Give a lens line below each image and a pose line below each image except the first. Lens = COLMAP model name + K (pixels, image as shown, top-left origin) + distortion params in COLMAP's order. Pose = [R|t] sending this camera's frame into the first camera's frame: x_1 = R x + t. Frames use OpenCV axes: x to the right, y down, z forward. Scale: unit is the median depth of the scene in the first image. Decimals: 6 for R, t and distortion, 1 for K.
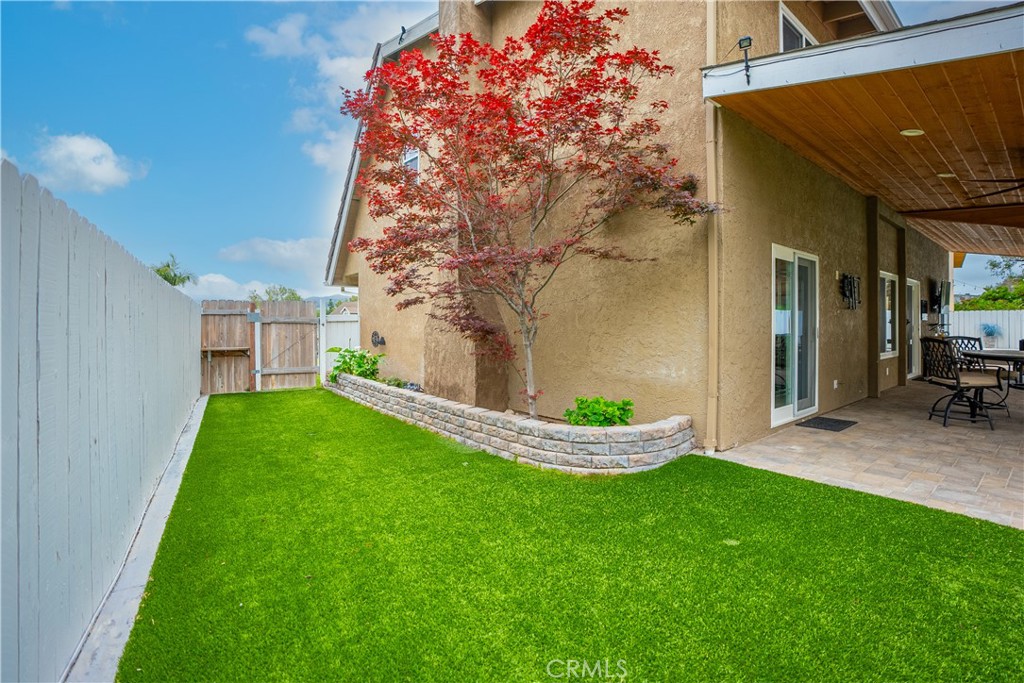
lens RADIAL K [[491.7, 0, 512.2], [0, 491.7, 322.9], [0, 0, 1]] dist [-0.063613, 0.021654]
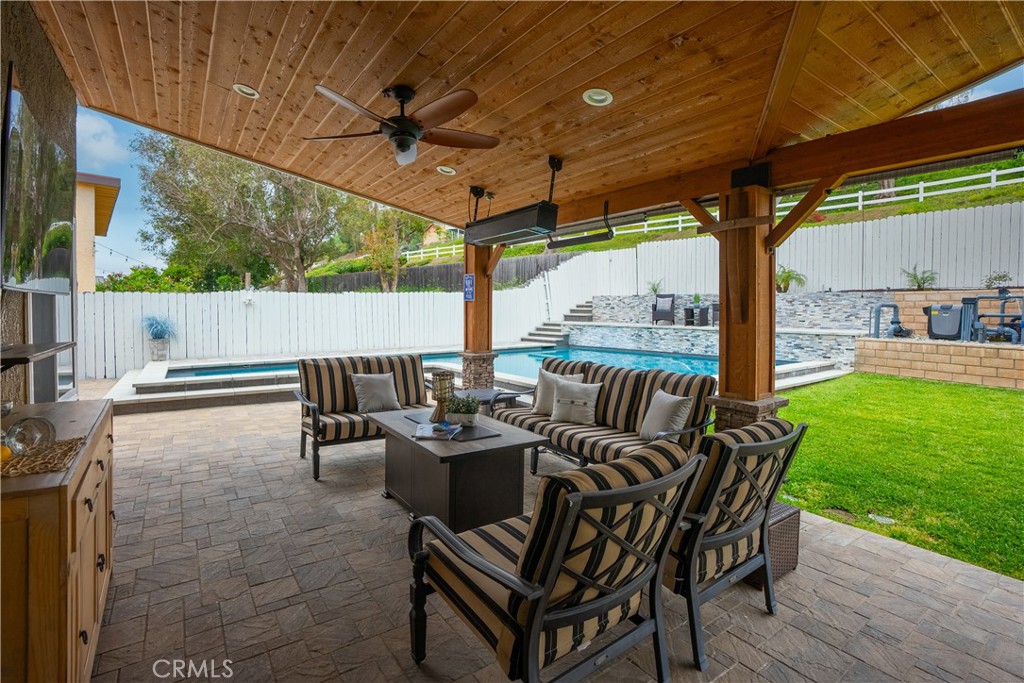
lens RADIAL K [[465.3, 0, 481.6], [0, 465.3, 322.0], [0, 0, 1]] dist [-0.033445, 0.000129]
pose [[0.120721, -0.028463, 0.992278, 1.286659], [-0.005923, 0.999550, 0.029392, -0.022869], [-0.992669, -0.009426, 0.120498, 1.358888]]
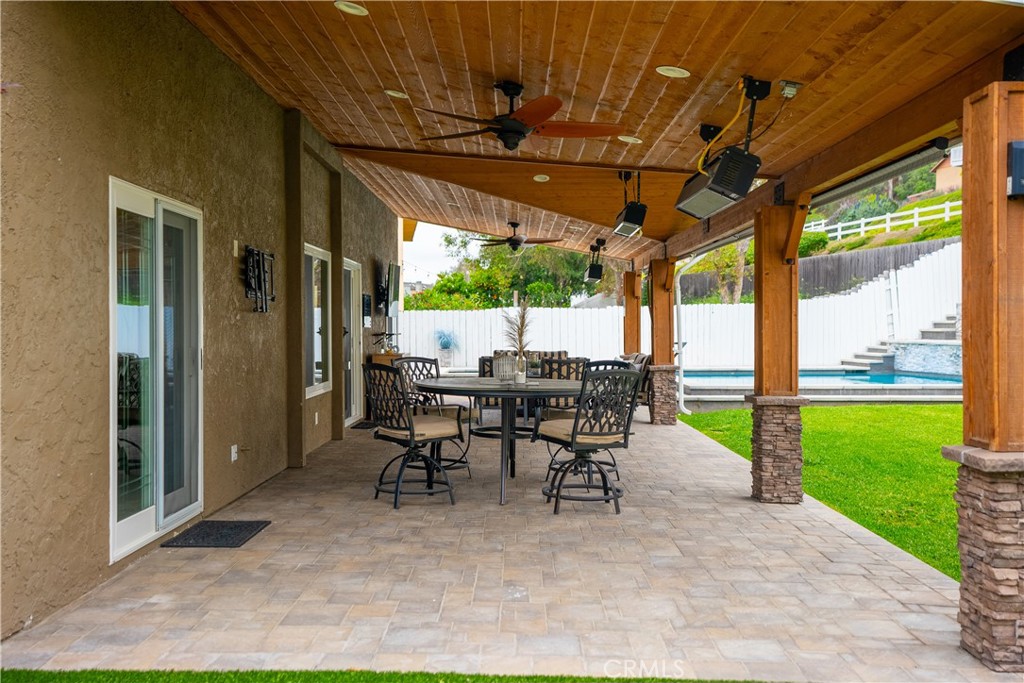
lens RADIAL K [[990.4, 0, 512.0], [0, 990.4, 341.5], [0, 0, 1]] dist [0.067187, 0.010800]
pose [[0.651222, -0.013177, 0.758773, 0.035959], [0.000642, 0.999858, 0.016813, -0.014338], [-0.758887, -0.010462, 0.651139, 0.044160]]
